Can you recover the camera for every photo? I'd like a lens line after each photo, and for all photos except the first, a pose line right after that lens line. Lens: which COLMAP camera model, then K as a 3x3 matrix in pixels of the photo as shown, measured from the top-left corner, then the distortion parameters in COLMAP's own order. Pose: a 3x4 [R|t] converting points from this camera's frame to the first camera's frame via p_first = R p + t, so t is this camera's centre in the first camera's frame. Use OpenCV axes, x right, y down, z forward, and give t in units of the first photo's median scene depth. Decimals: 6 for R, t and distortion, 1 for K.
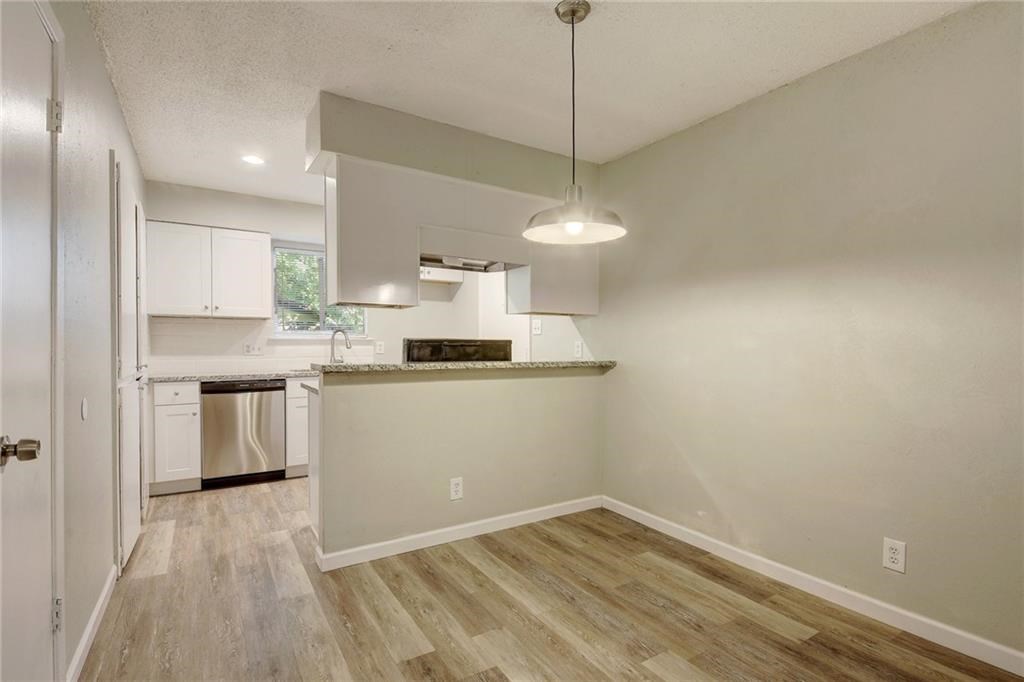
lens RADIAL K [[488.4, 0, 521.3], [0, 488.4, 349.8], [0, 0, 1]] dist [-0.017215, -0.000335]
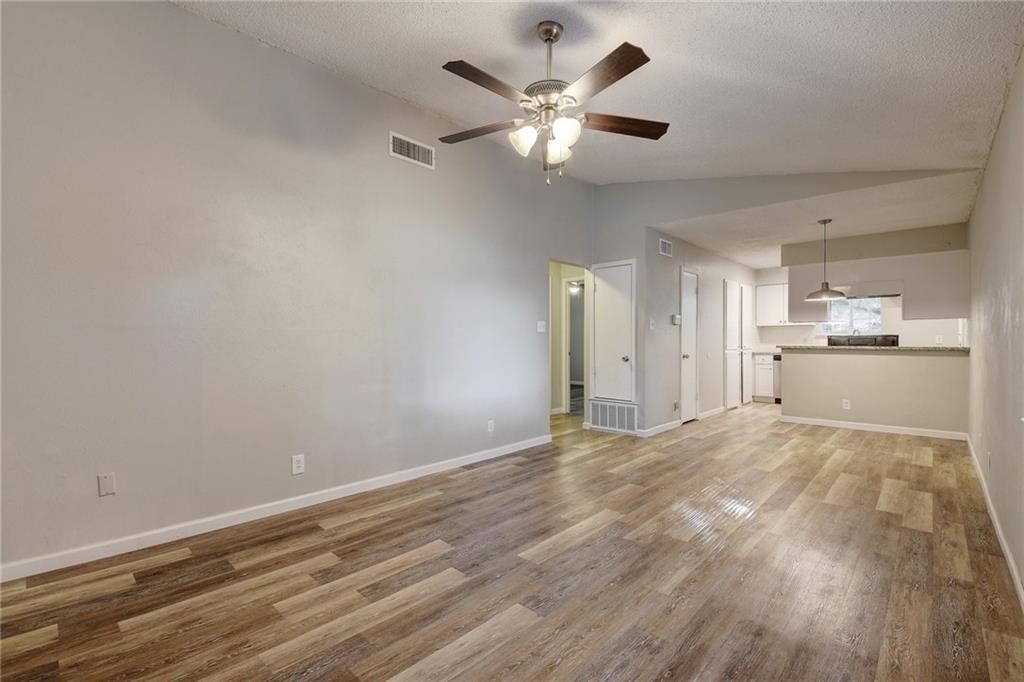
lens RADIAL K [[459.8, 0, 522.5], [0, 459.8, 342.5], [0, 0, 1]] dist [0.016978, -0.024270]
pose [[0.258257, 0.000205, -0.966076, 1.314604], [-0.006814, 0.999975, -0.001609, 0.020695], [0.966052, 0.006998, 0.258252, -0.823905]]
